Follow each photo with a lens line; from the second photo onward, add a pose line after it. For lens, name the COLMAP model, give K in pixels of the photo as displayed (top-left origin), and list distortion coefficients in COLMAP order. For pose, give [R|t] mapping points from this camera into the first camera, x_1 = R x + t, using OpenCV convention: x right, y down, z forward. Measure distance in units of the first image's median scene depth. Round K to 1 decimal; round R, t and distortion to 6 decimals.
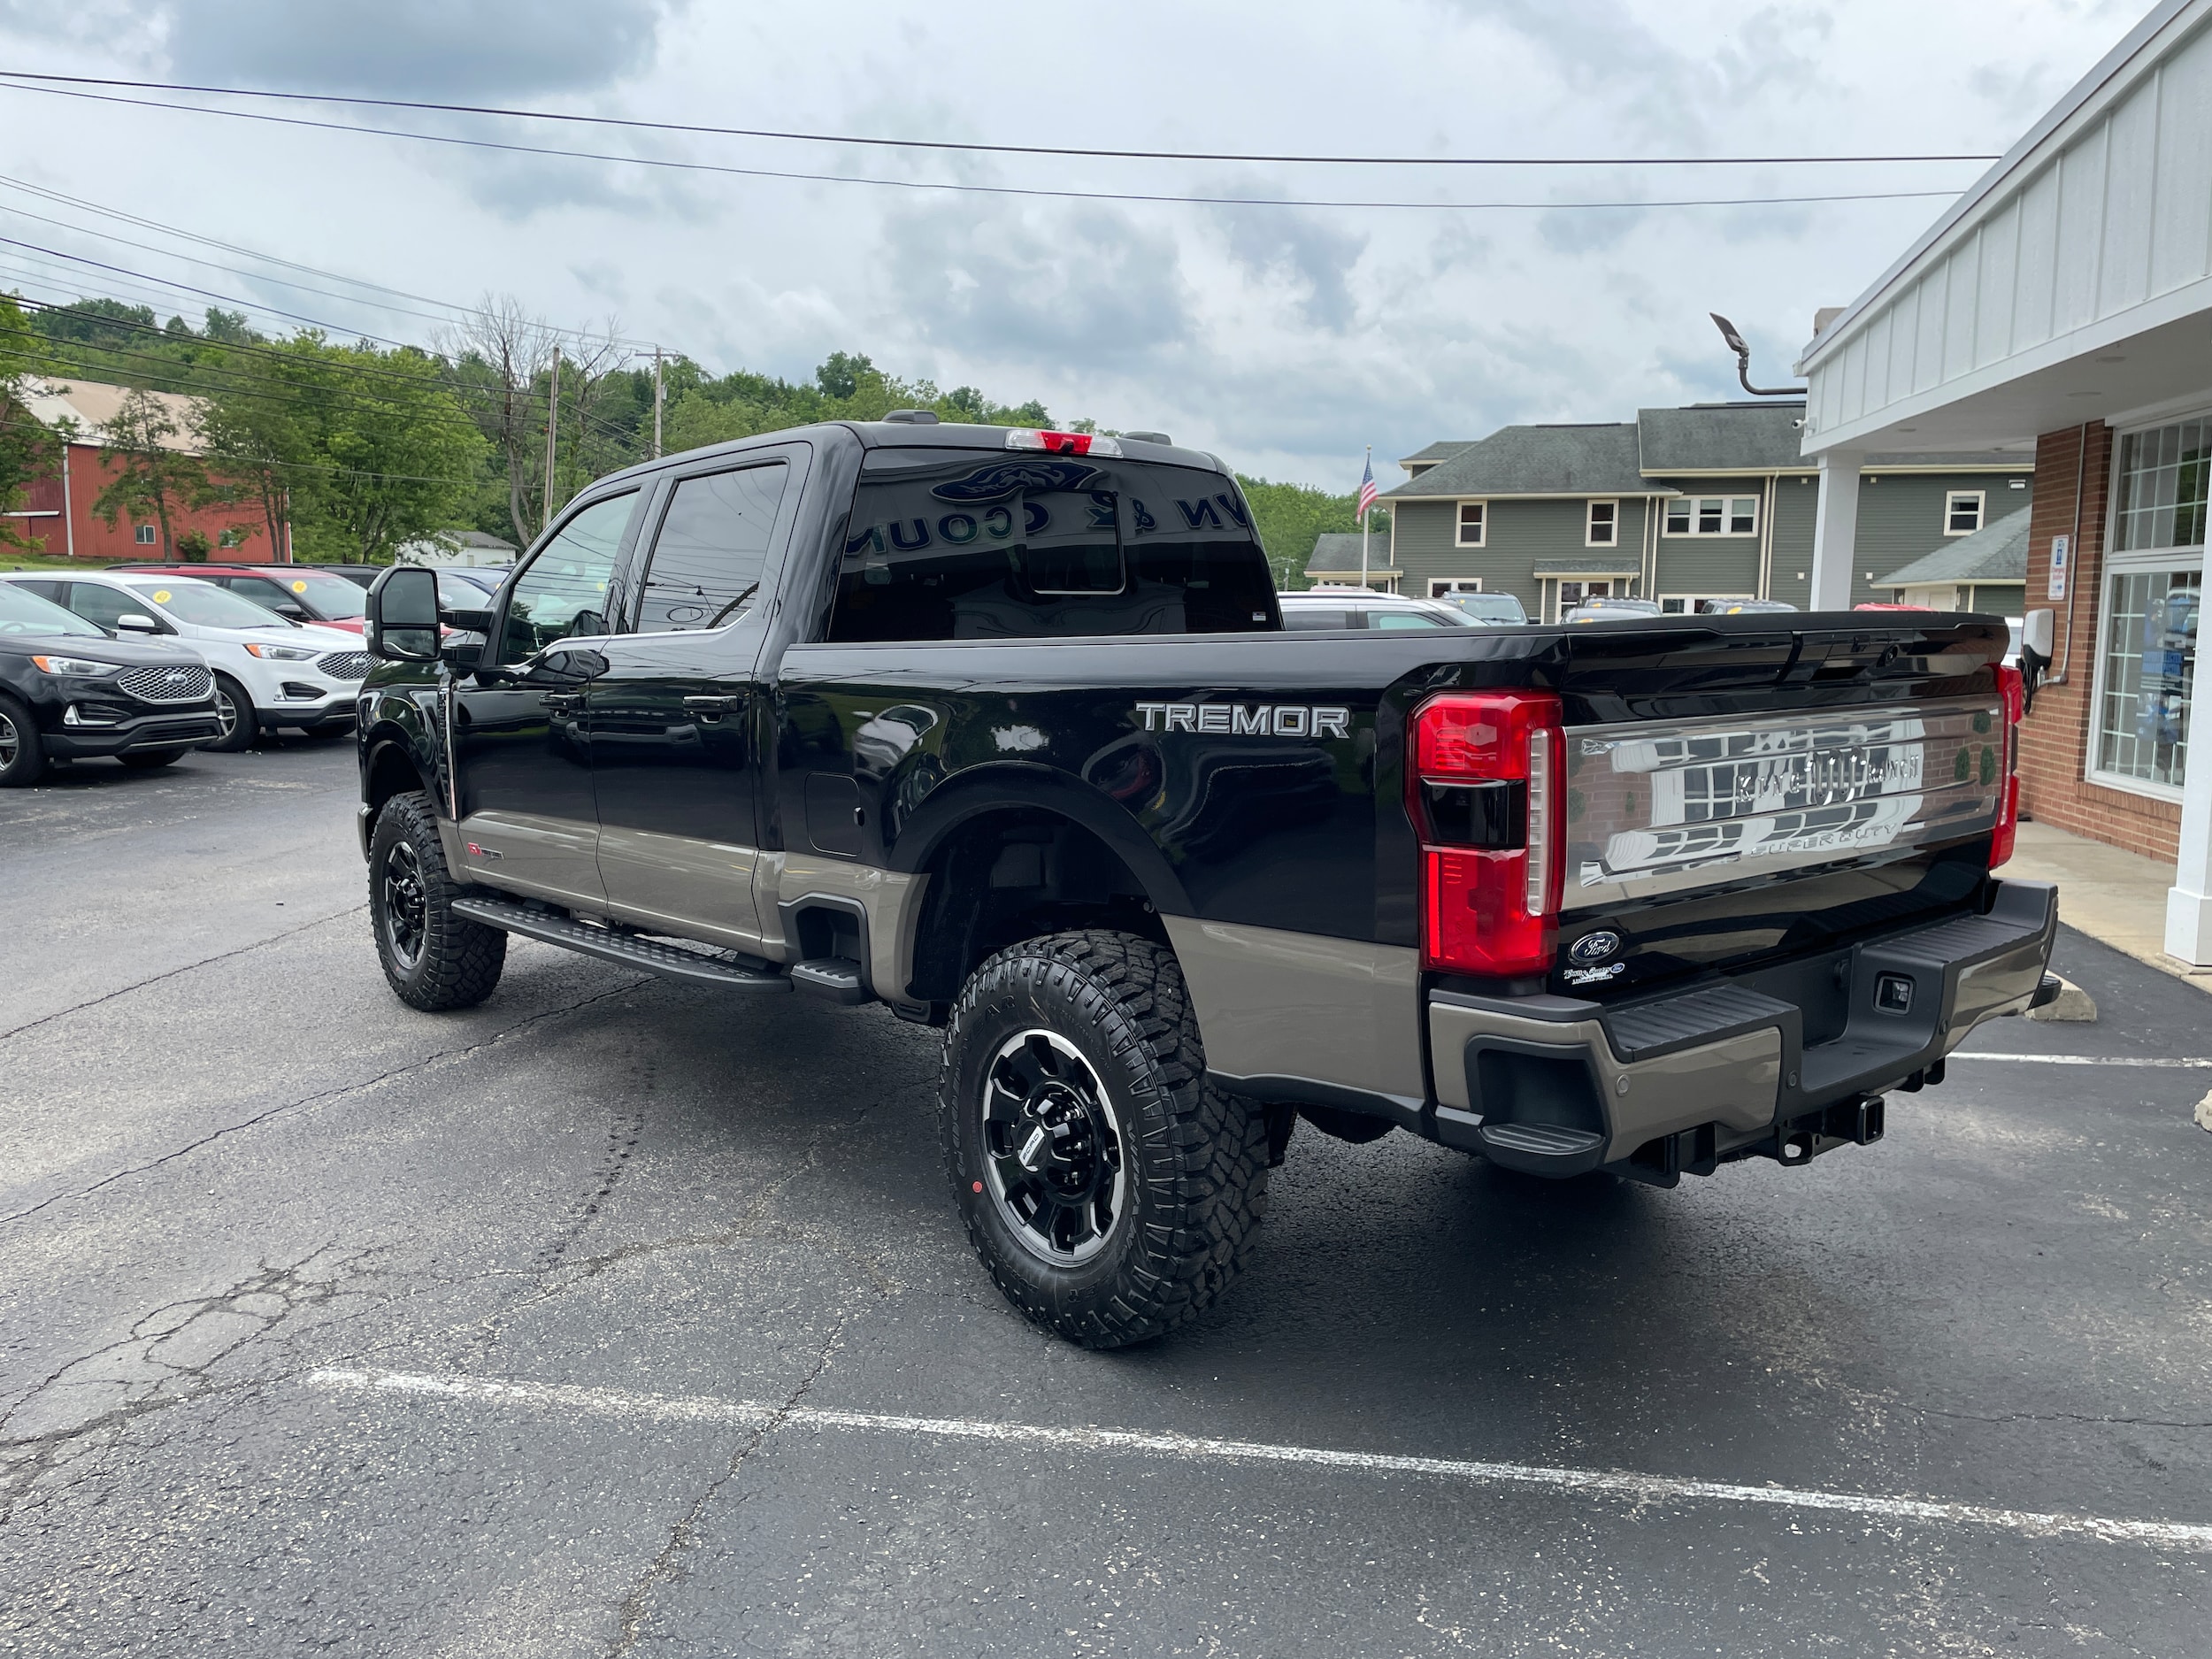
lens RADIAL K [[1671.6, 0, 1113.0], [0, 1671.6, 799.2], [0, 0, 1]] dist [0.078990, -0.094465]
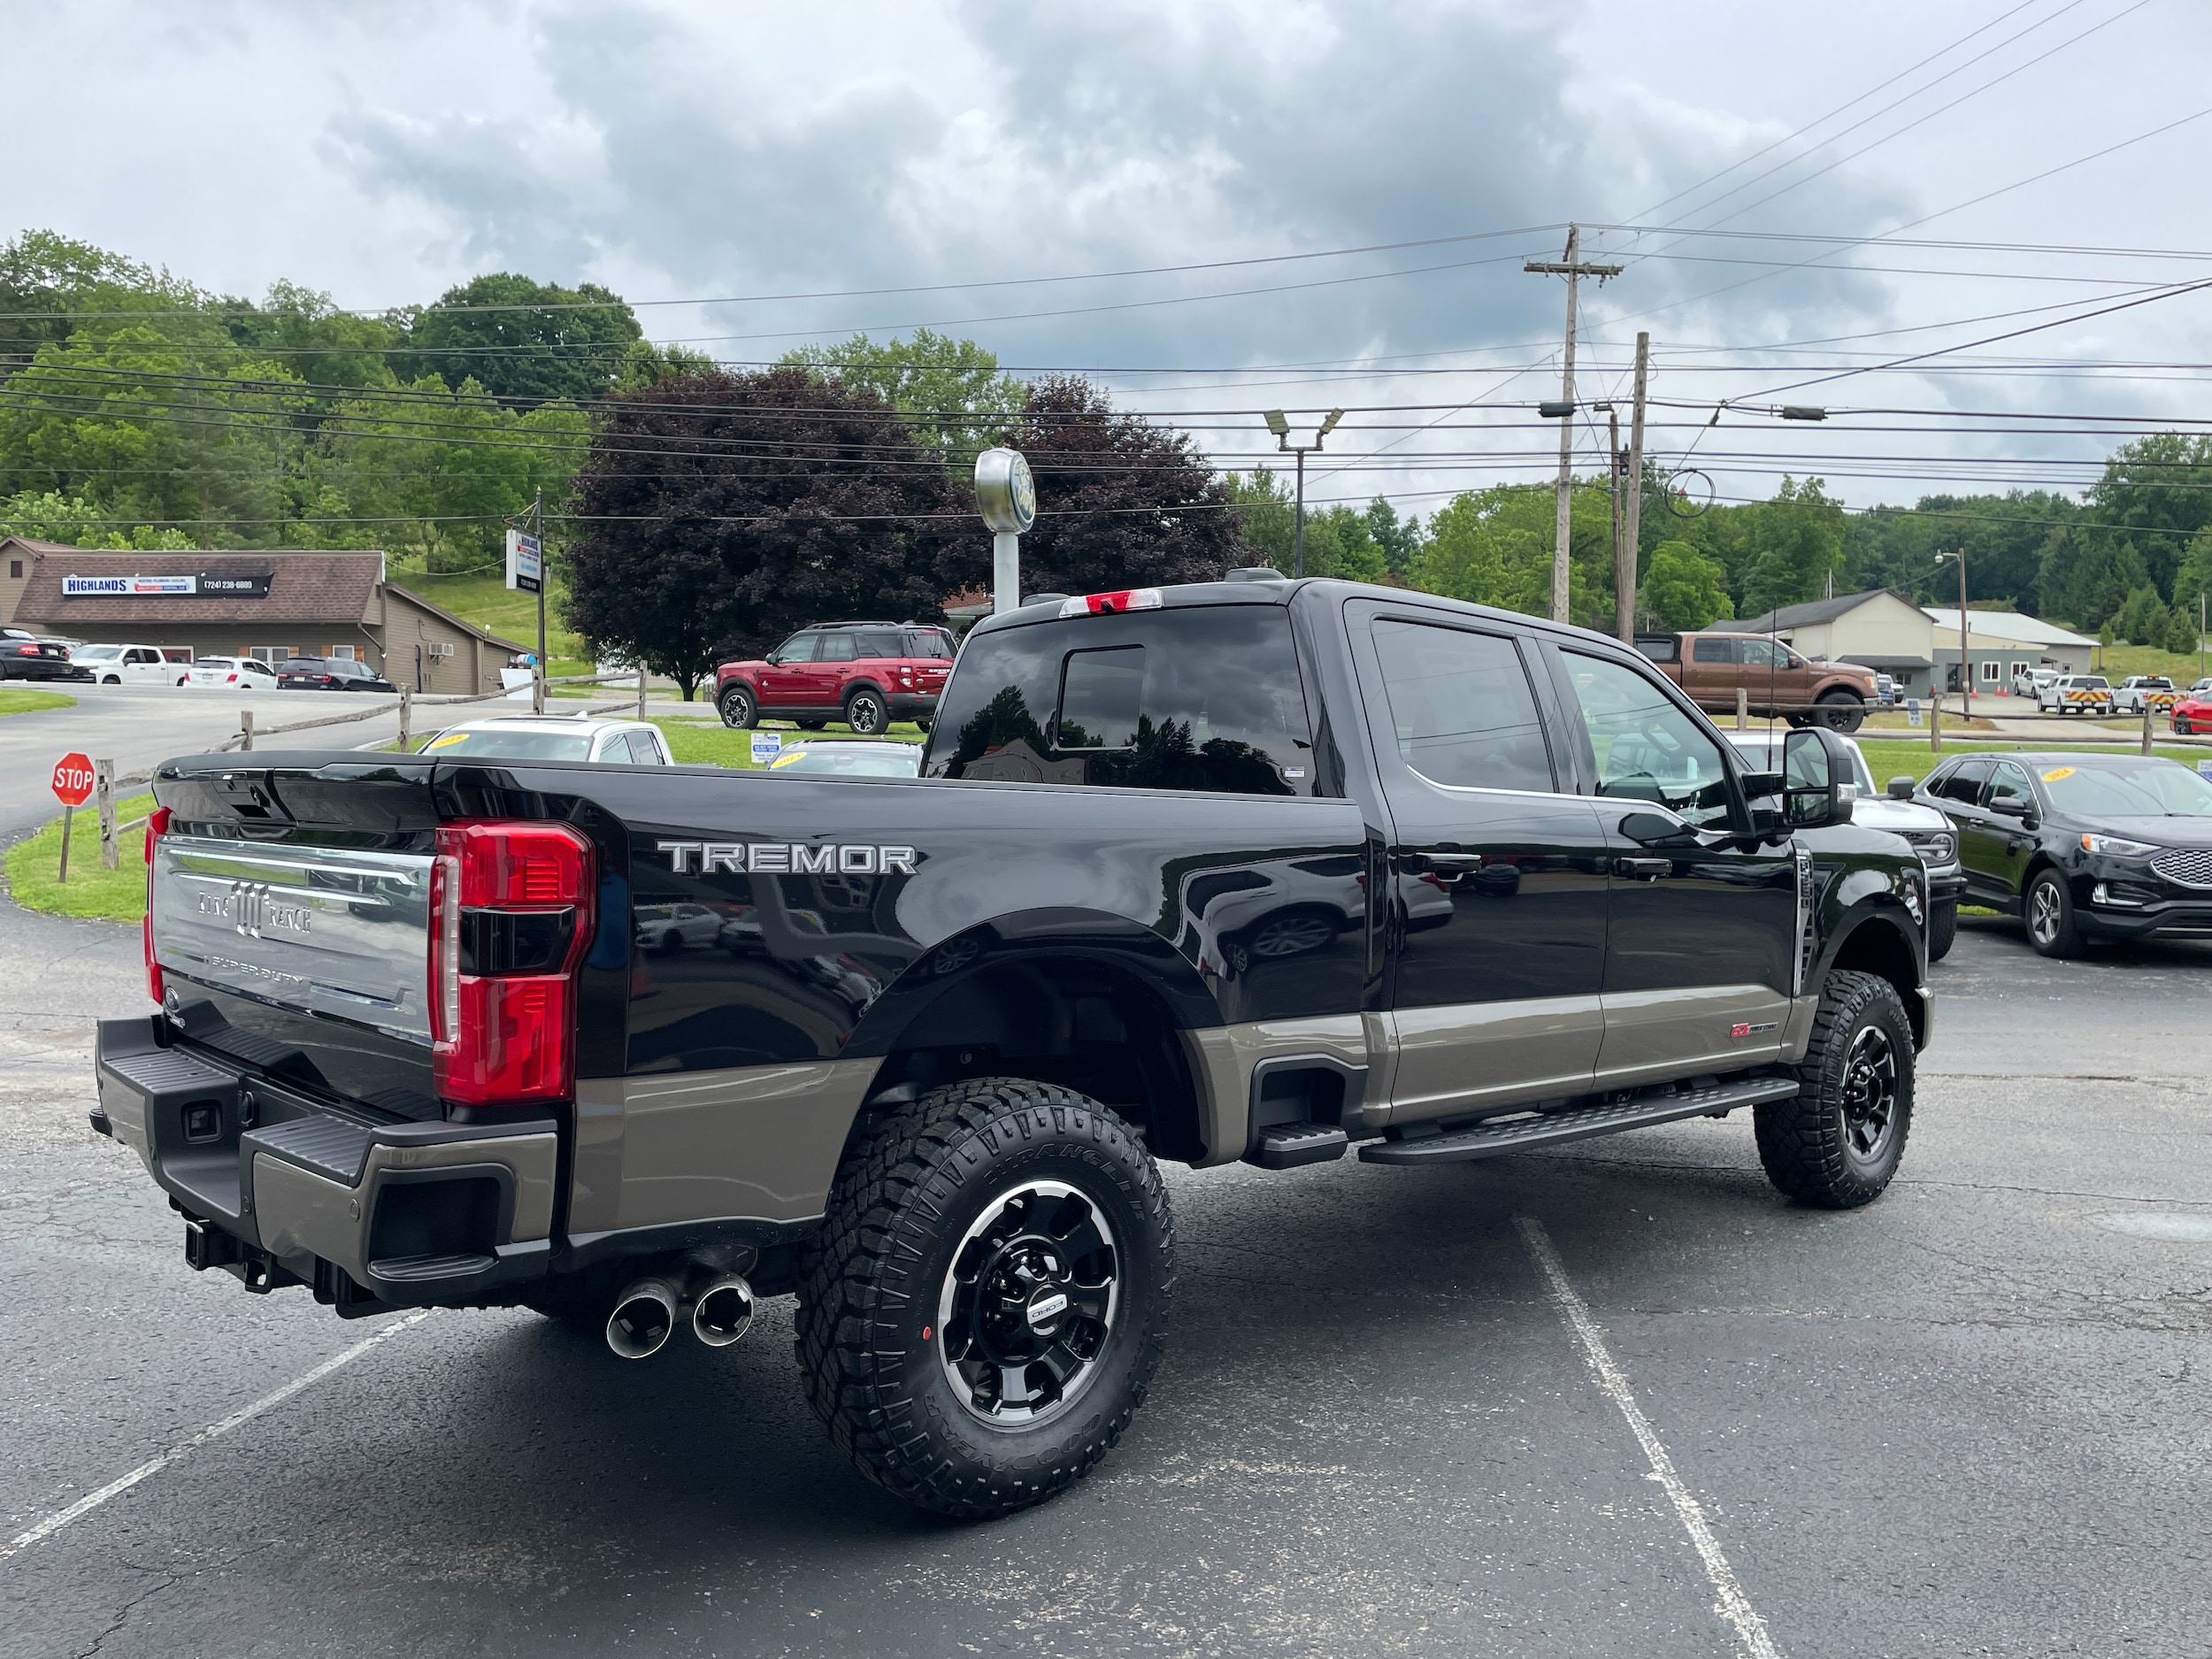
lens RADIAL K [[1658.7, 0, 1108.9], [0, 1658.7, 846.6], [0, 0, 1]] dist [0.088955, -0.103218]
pose [[0.058329, 0.033314, -0.997741, 0.120097], [-0.117857, 0.992683, 0.026255, -0.011358], [0.991316, 0.116060, 0.061828, 0.117500]]
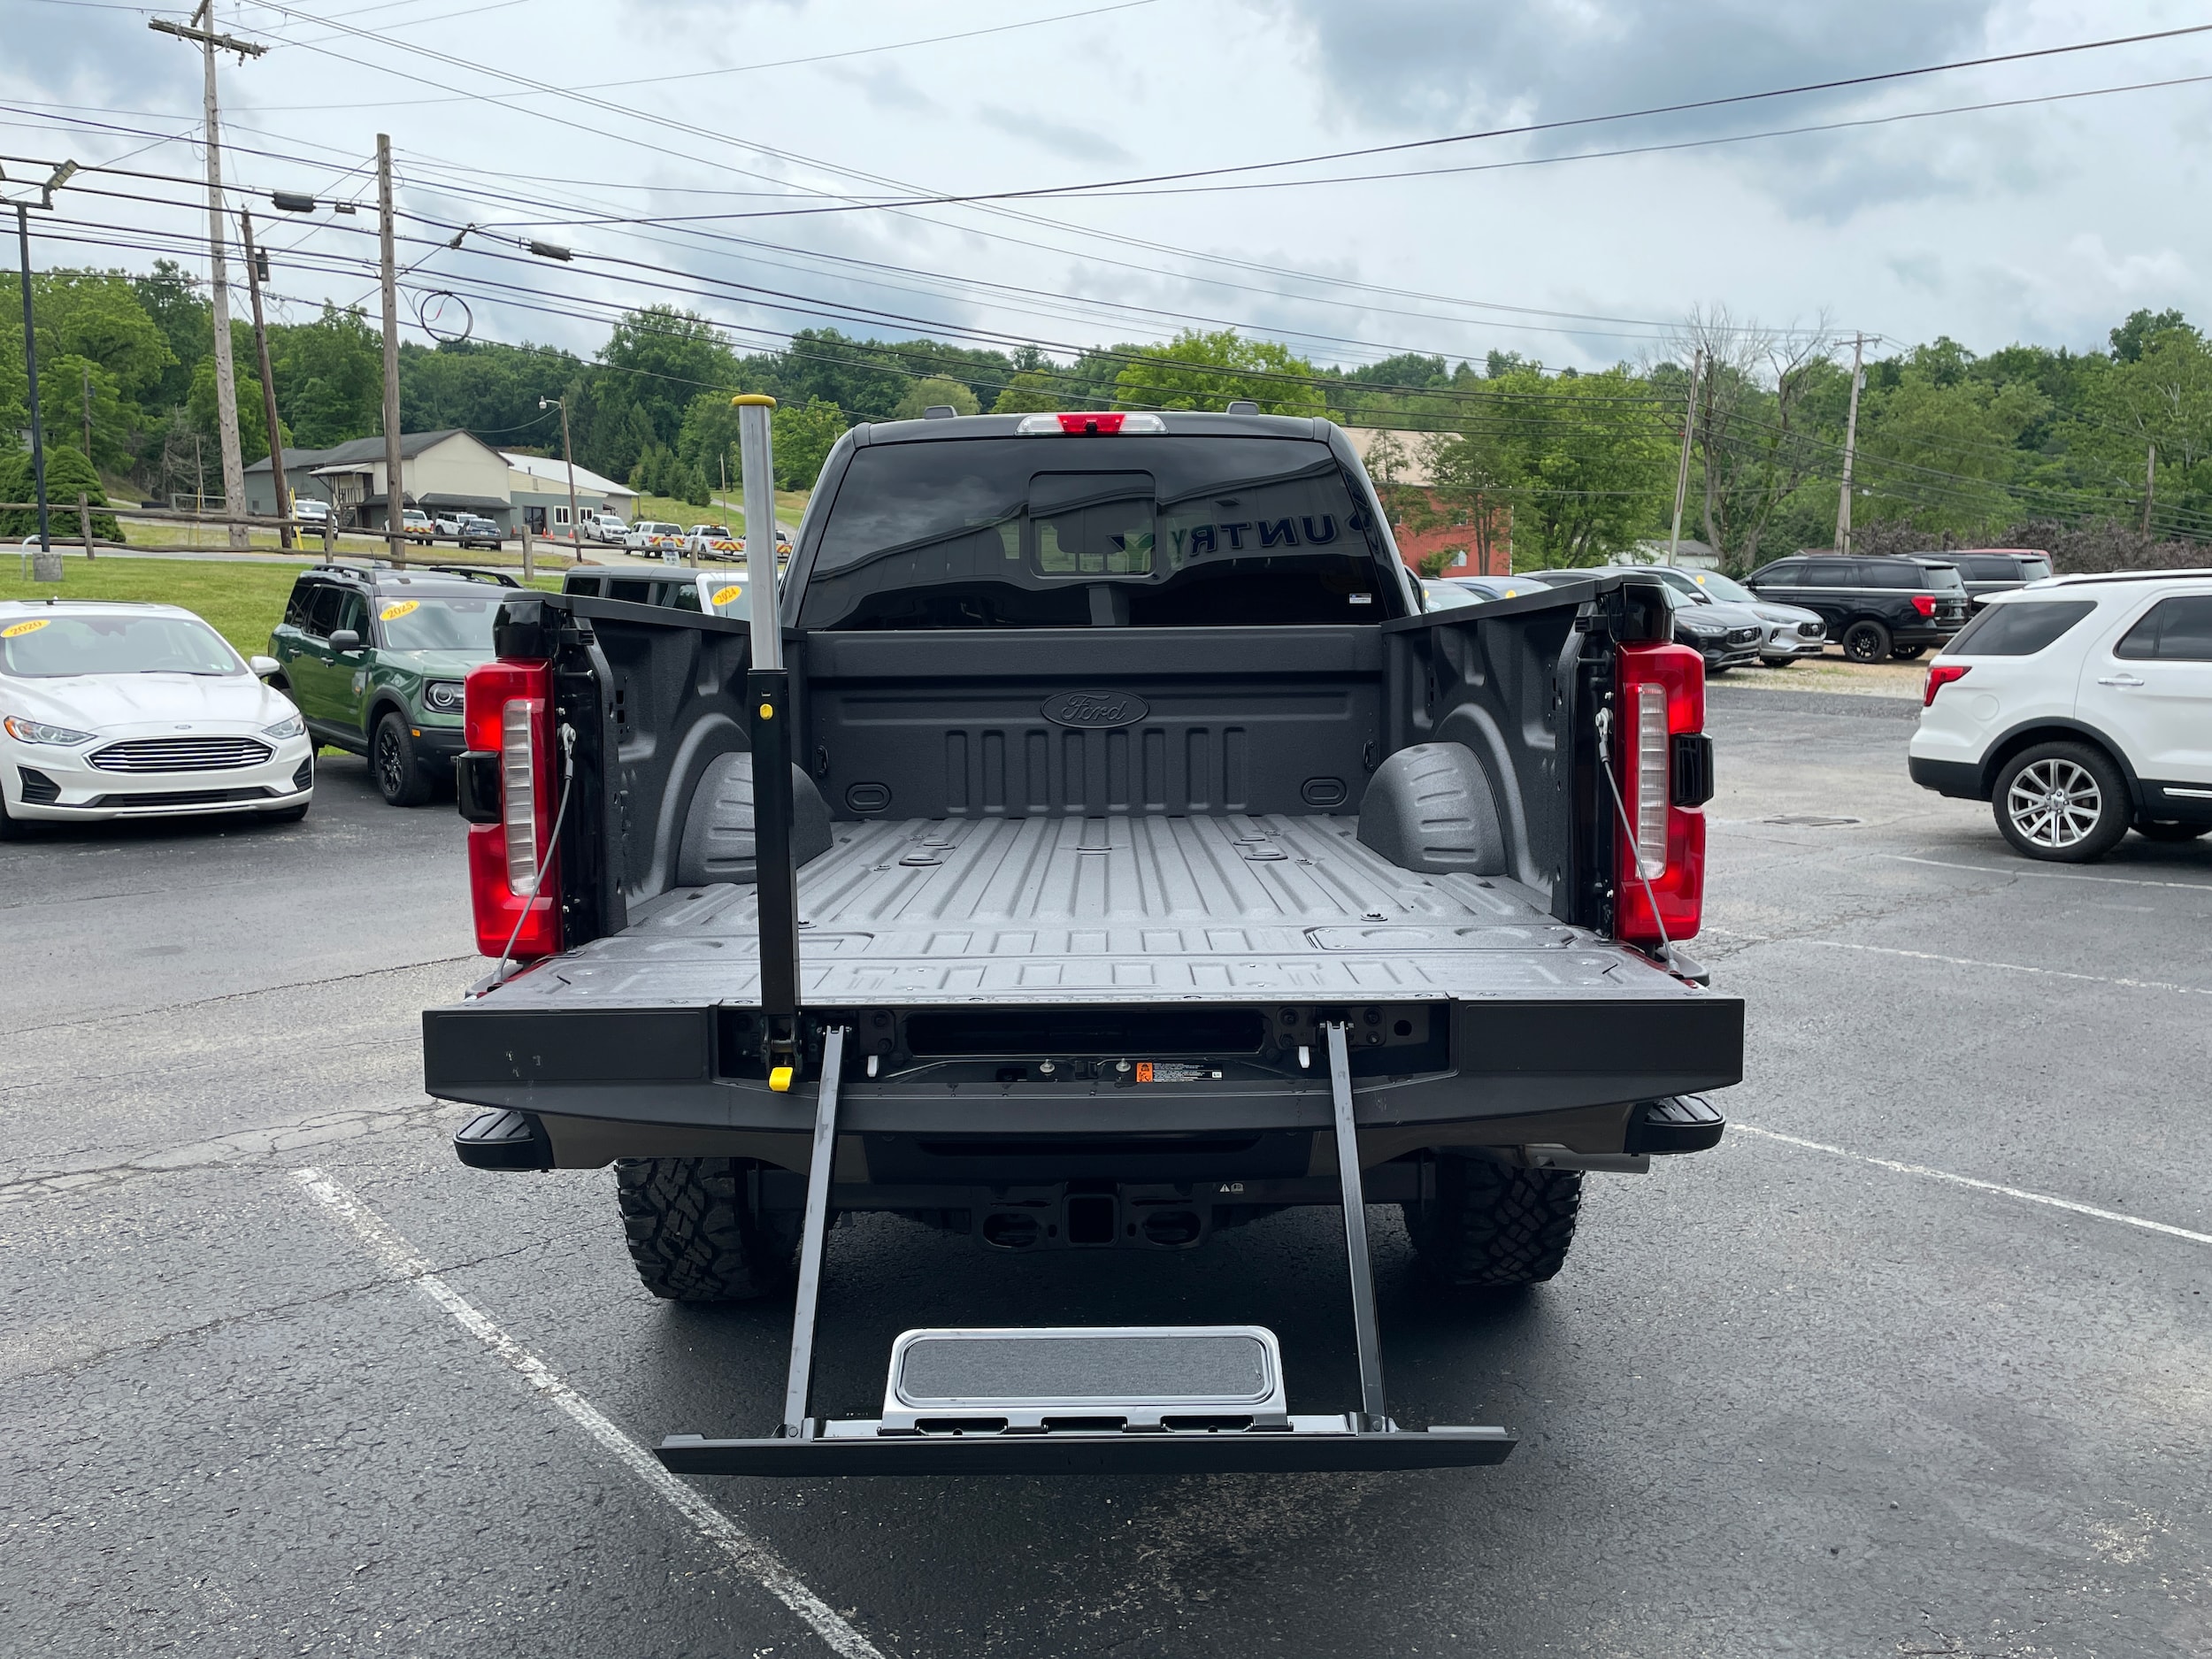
lens RADIAL K [[1658.7, 0, 1094.1], [0, 1658.7, 820.6], [0, 0, 1]] dist [0.088955, -0.103218]
pose [[0.766262, 0.063936, -0.639339, 0.072474], [-0.058296, 0.997851, 0.029920, -0.000779], [0.639878, 0.014344, 0.768343, 0.027924]]
